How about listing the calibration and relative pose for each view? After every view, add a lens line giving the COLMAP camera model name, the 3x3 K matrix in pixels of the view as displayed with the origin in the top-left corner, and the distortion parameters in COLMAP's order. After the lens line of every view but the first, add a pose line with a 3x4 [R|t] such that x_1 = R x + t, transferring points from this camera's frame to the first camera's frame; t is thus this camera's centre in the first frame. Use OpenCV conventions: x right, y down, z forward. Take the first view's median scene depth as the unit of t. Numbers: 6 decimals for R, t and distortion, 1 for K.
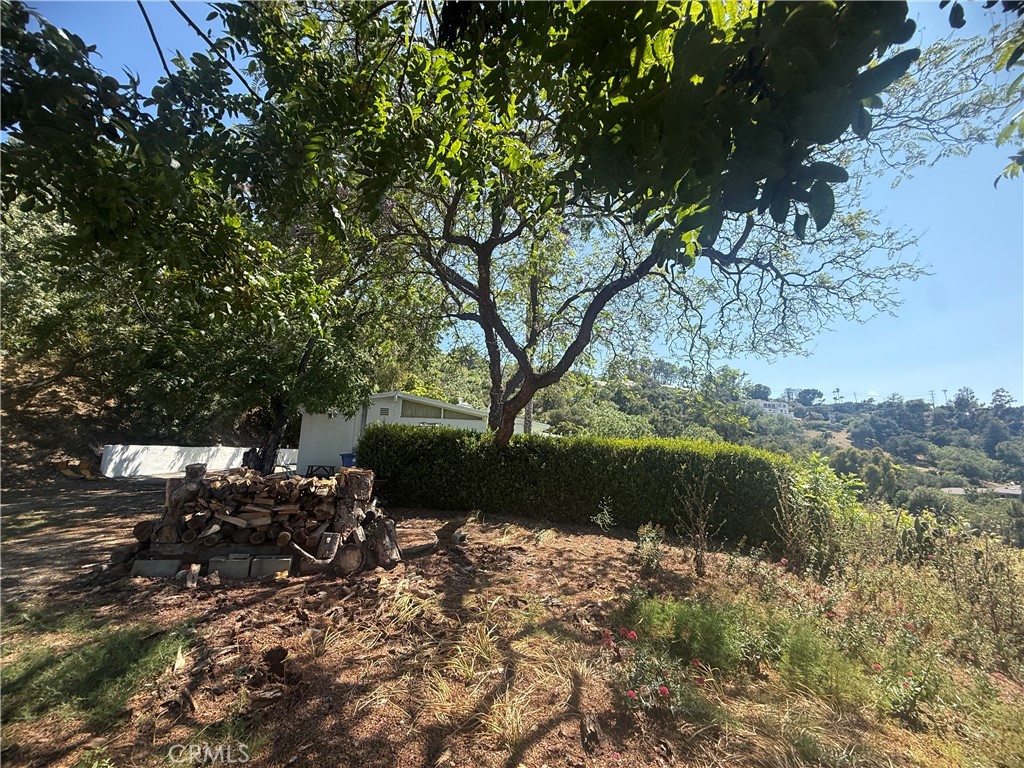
lens RADIAL K [[409.5, 0, 514.3], [0, 409.5, 385.1], [0, 0, 1]] dist [-0.005879, 0.001925]
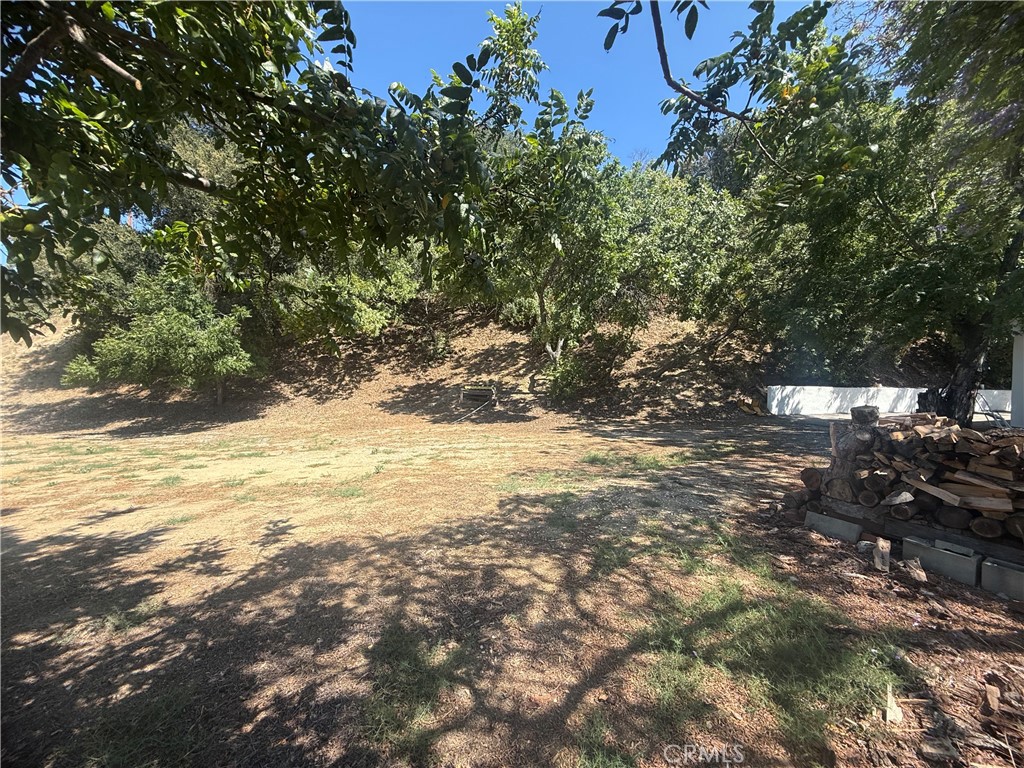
lens RADIAL K [[409.5, 0, 510.9], [0, 409.5, 385.3], [0, 0, 1]] dist [-0.005879, 0.001925]
pose [[0.221096, -0.012178, -0.975176, -0.175813], [0.151366, 0.988233, 0.021977, 0.035427], [0.963434, -0.152468, 0.220338, 0.194137]]
